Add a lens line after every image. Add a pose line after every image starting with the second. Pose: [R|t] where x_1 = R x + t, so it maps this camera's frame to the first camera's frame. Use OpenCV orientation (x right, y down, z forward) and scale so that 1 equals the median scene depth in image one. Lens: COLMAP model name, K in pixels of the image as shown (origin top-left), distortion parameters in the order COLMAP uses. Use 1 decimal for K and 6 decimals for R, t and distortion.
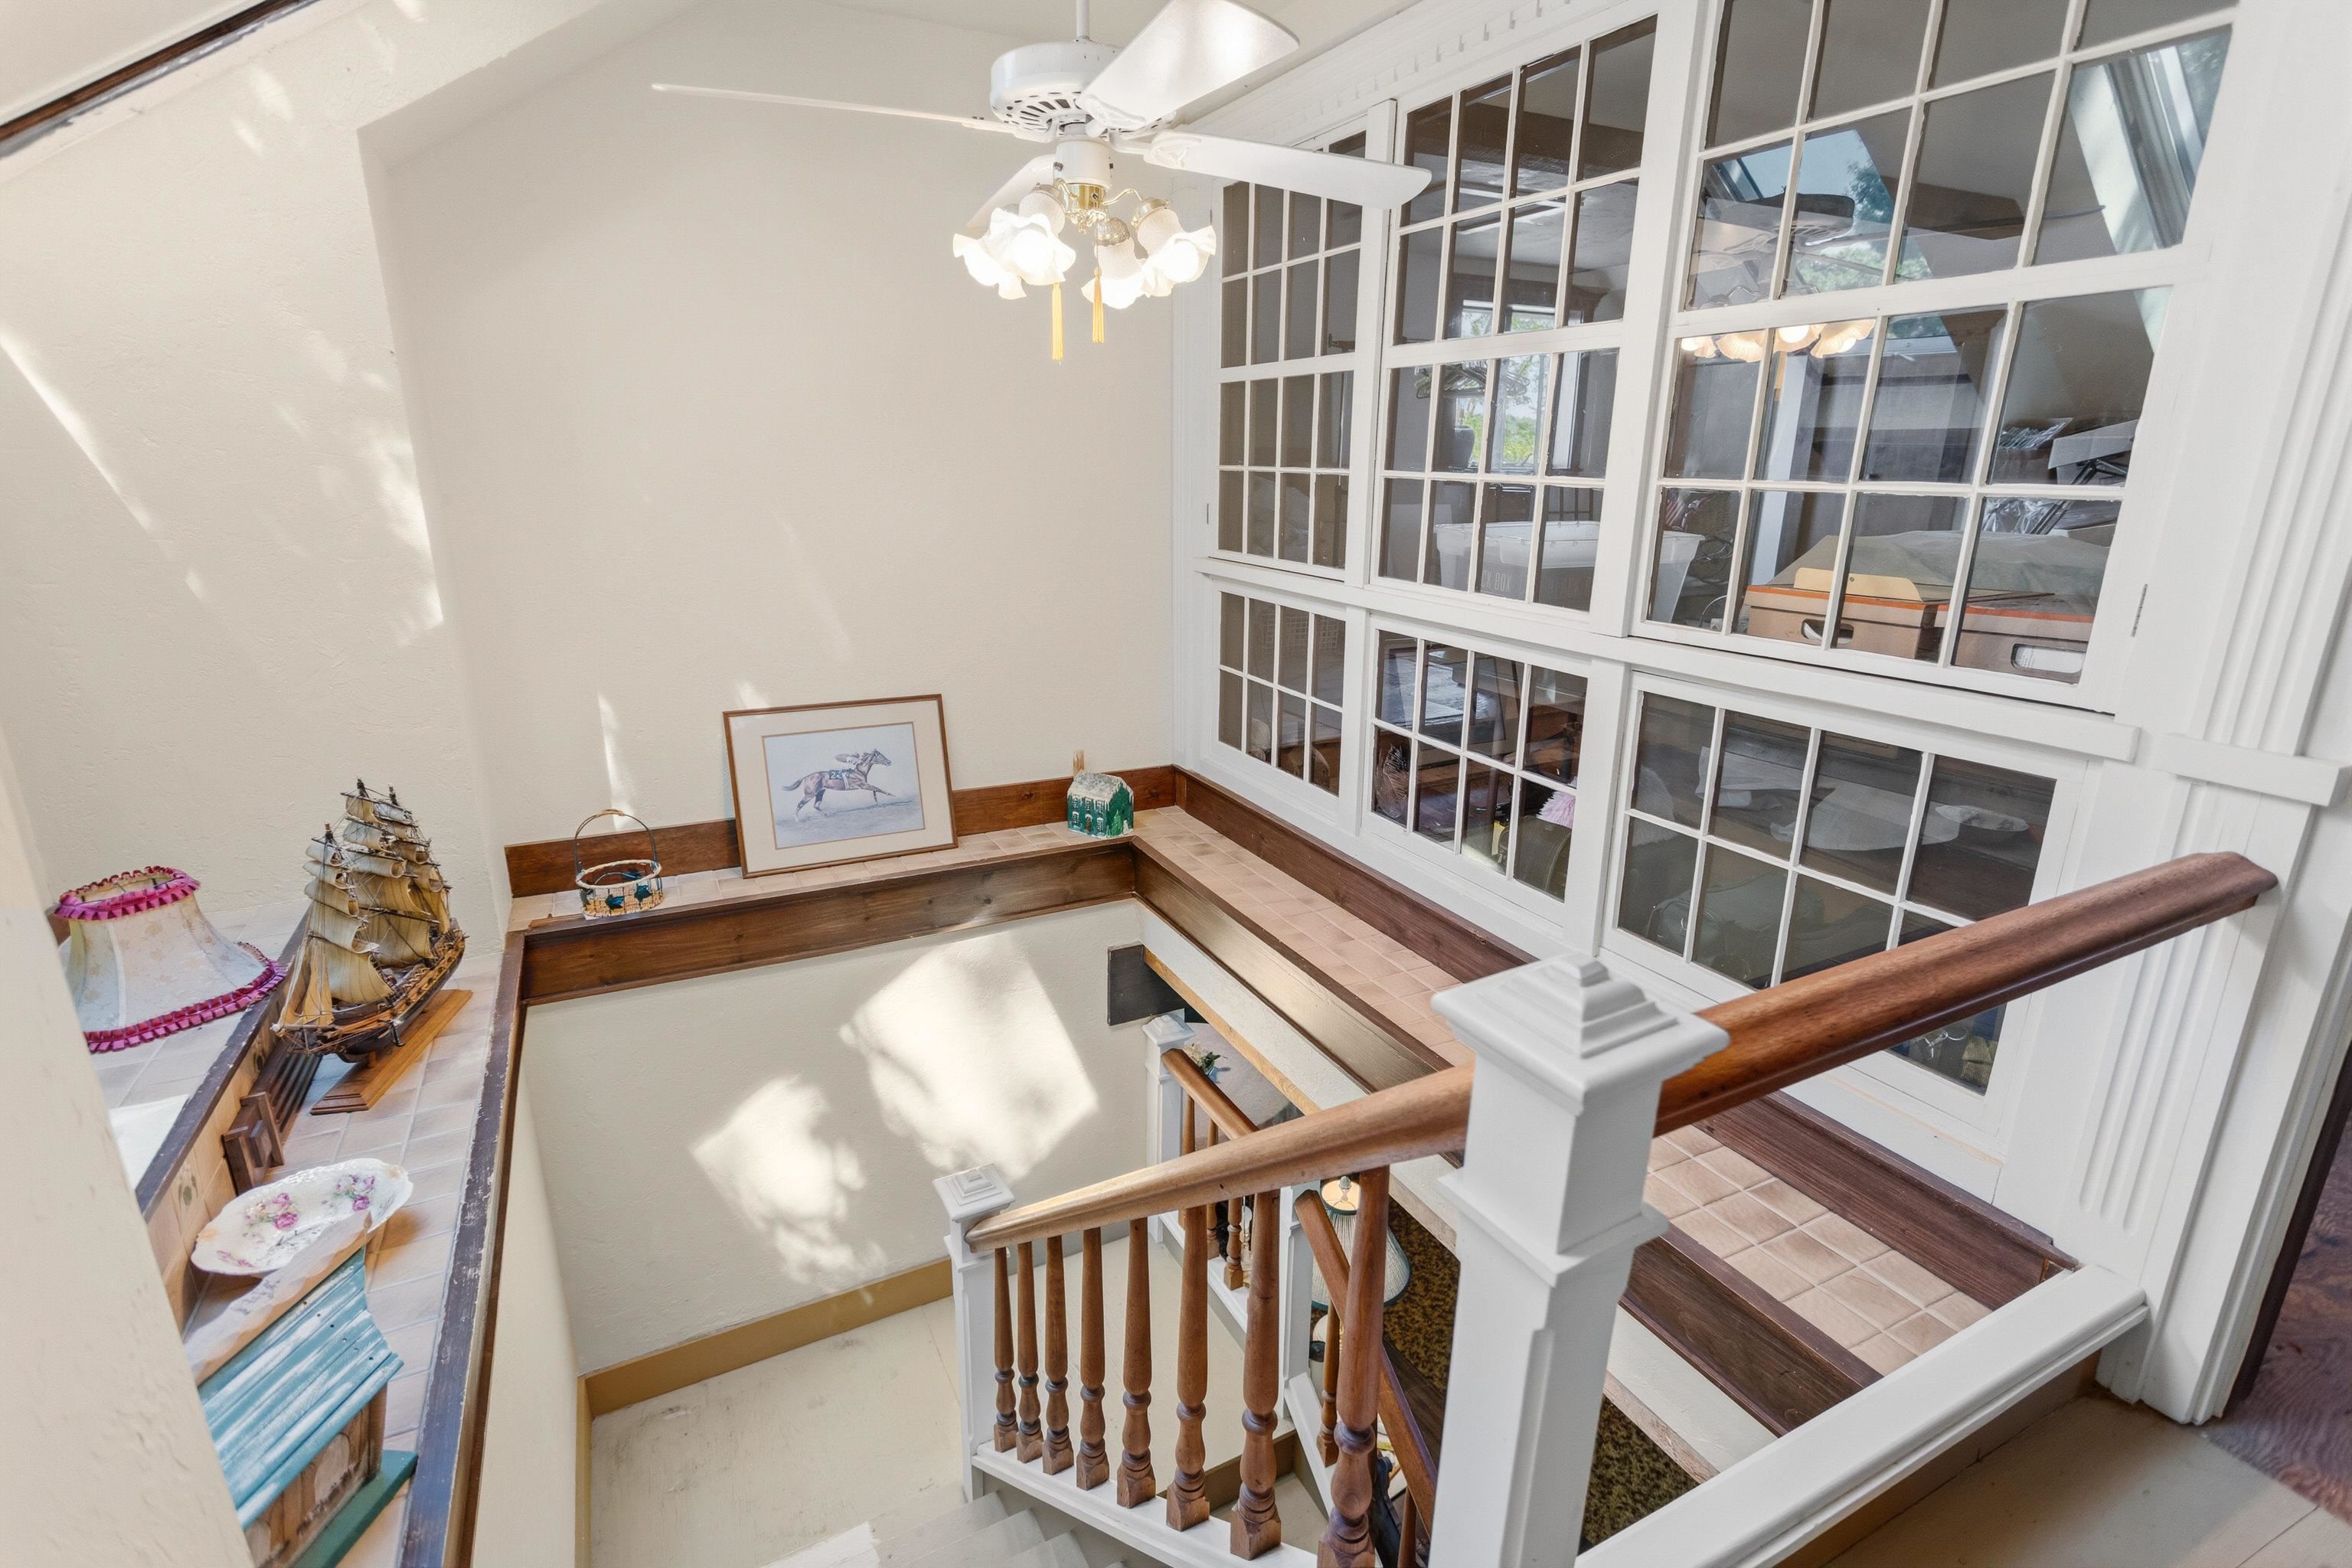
lens RADIAL K [[1116.2, 0, 1179.1], [0, 1116.2, 783.0], [0, 0, 1]] dist [0.005083, -0.000045]
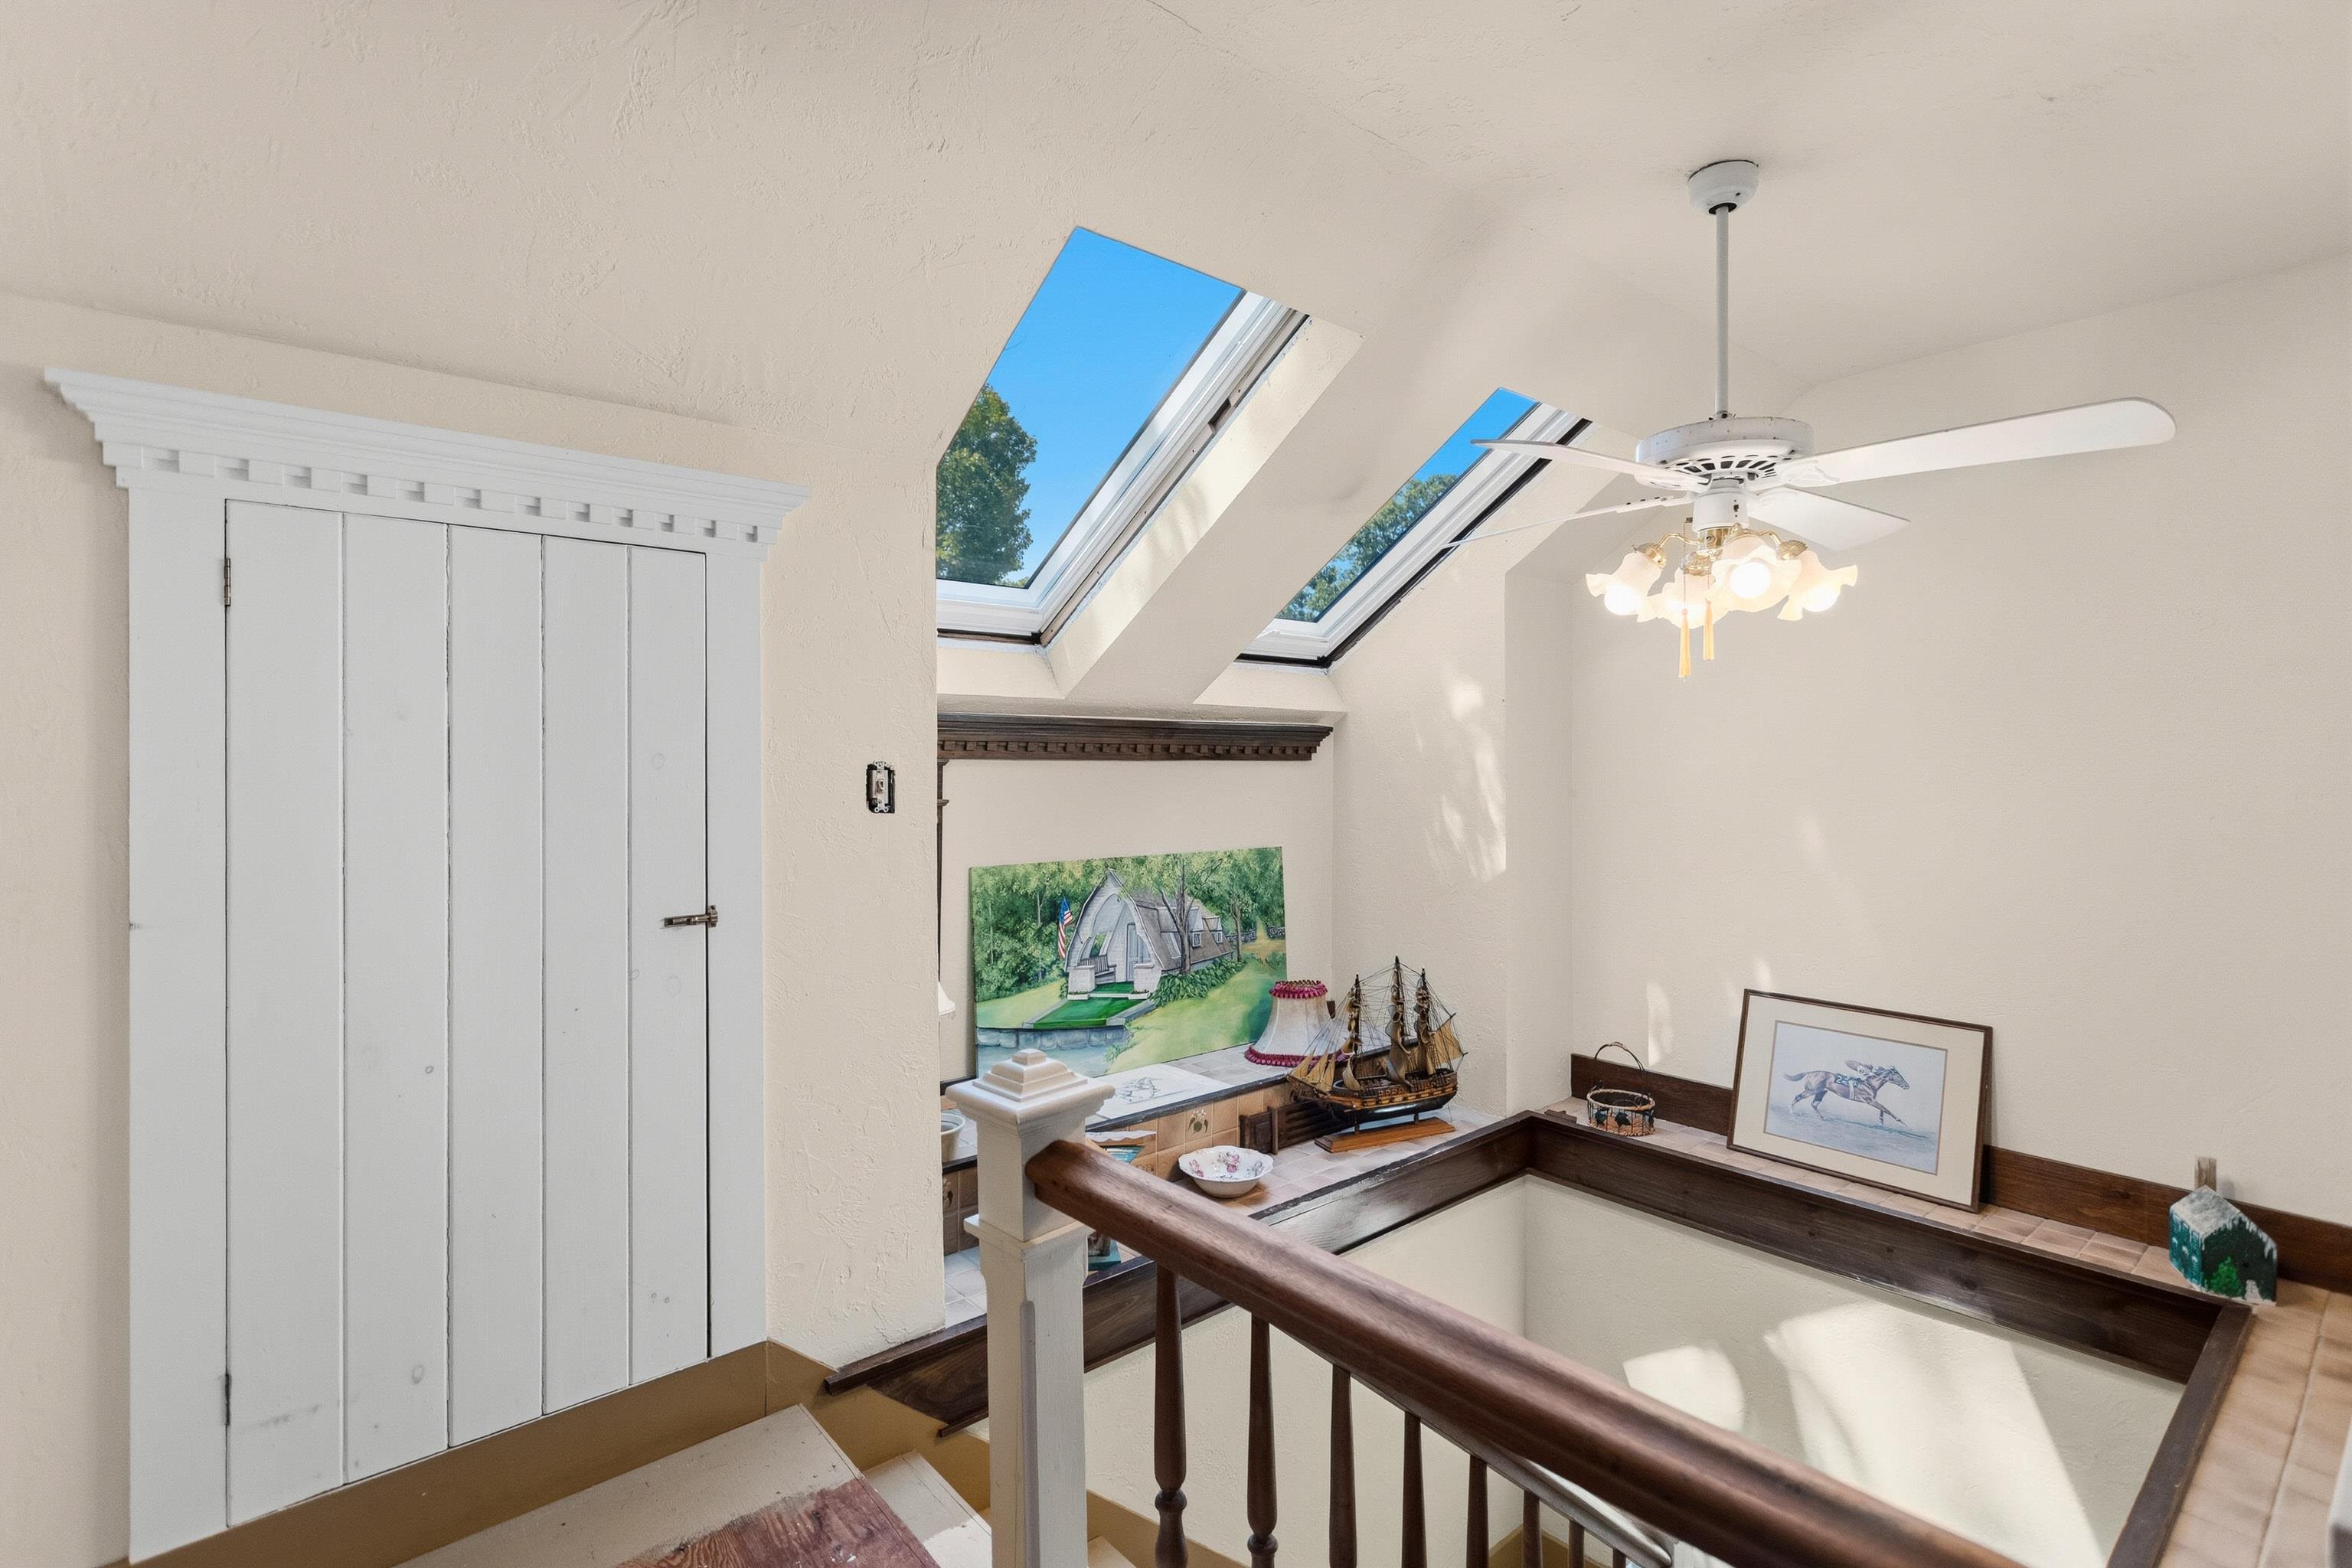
lens RADIAL K [[1116.2, 0, 1175.8], [0, 1116.2, 772.2], [0, 0, 1]] dist [0.005083, -0.000045]
pose [[0.225669, 0.002422, -0.974201, 0.502435], [-0.268082, 0.961544, -0.059709, -0.051070], [0.936593, 0.274640, 0.217640, 0.182591]]
